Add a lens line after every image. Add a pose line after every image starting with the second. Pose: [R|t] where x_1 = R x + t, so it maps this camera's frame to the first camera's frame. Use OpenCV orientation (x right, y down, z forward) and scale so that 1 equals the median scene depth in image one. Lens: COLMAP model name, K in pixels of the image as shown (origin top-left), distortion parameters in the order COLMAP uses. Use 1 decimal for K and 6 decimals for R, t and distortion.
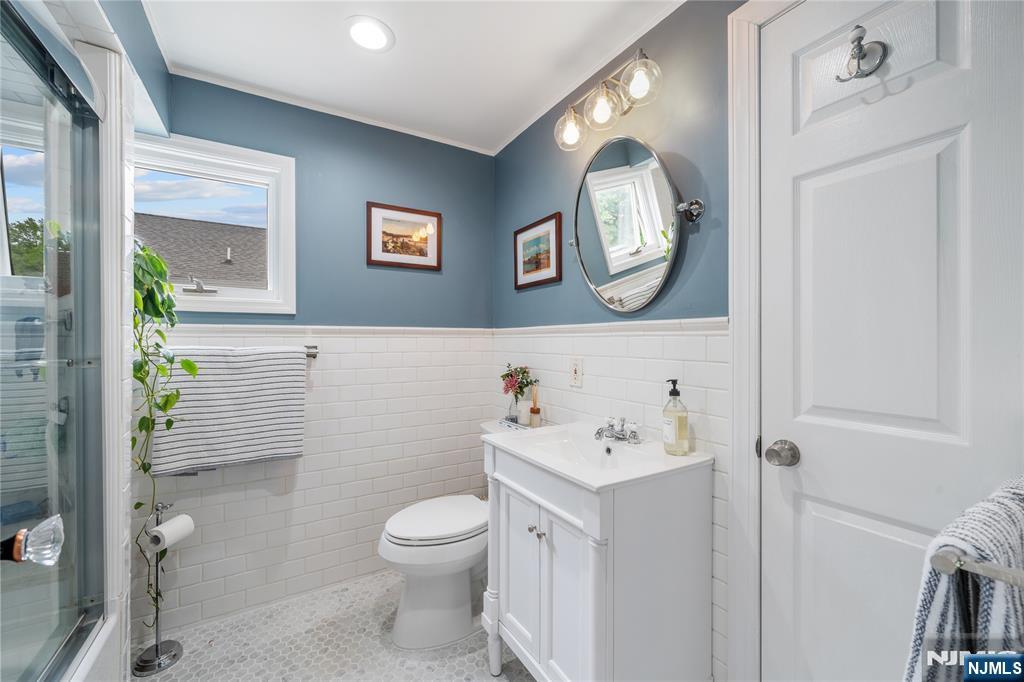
lens RADIAL K [[407.2, 0, 510.8], [0, 407.2, 342.2], [0, 0, 1]] dist [-0.000209, 0.000546]
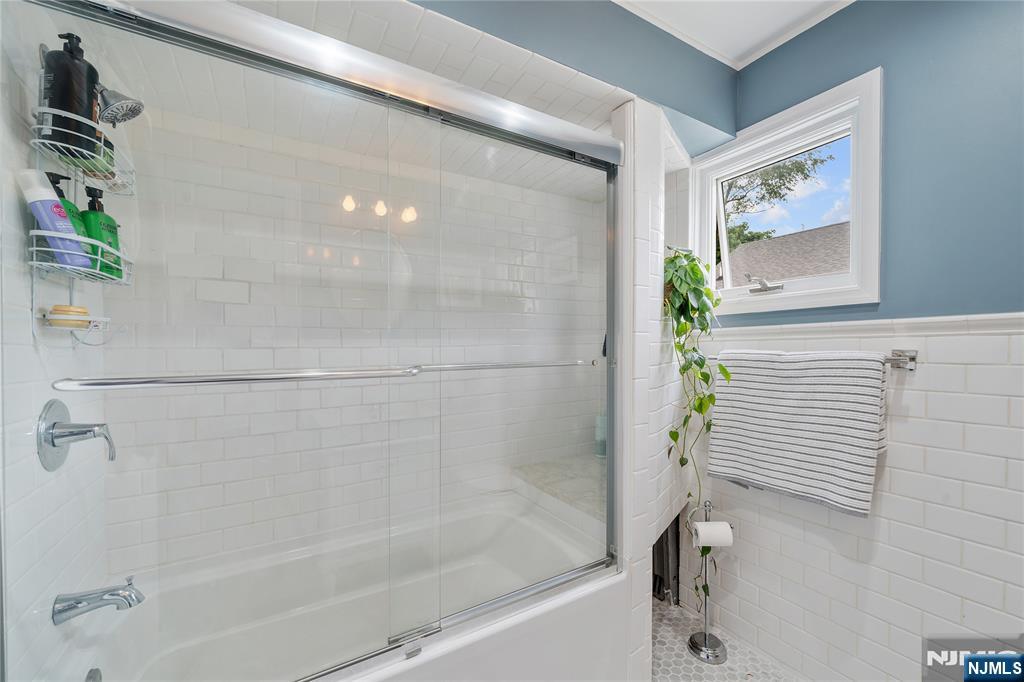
lens RADIAL K [[407.2, 0, 495.8], [0, 407.2, 355.3], [0, 0, 1]] dist [-0.000209, 0.000546]
pose [[0.000743, 0.017320, -0.999850, 0.152782], [0.007358, 0.999823, 0.017325, 0.001217], [0.999973, -0.007370, 0.000615, 0.413370]]
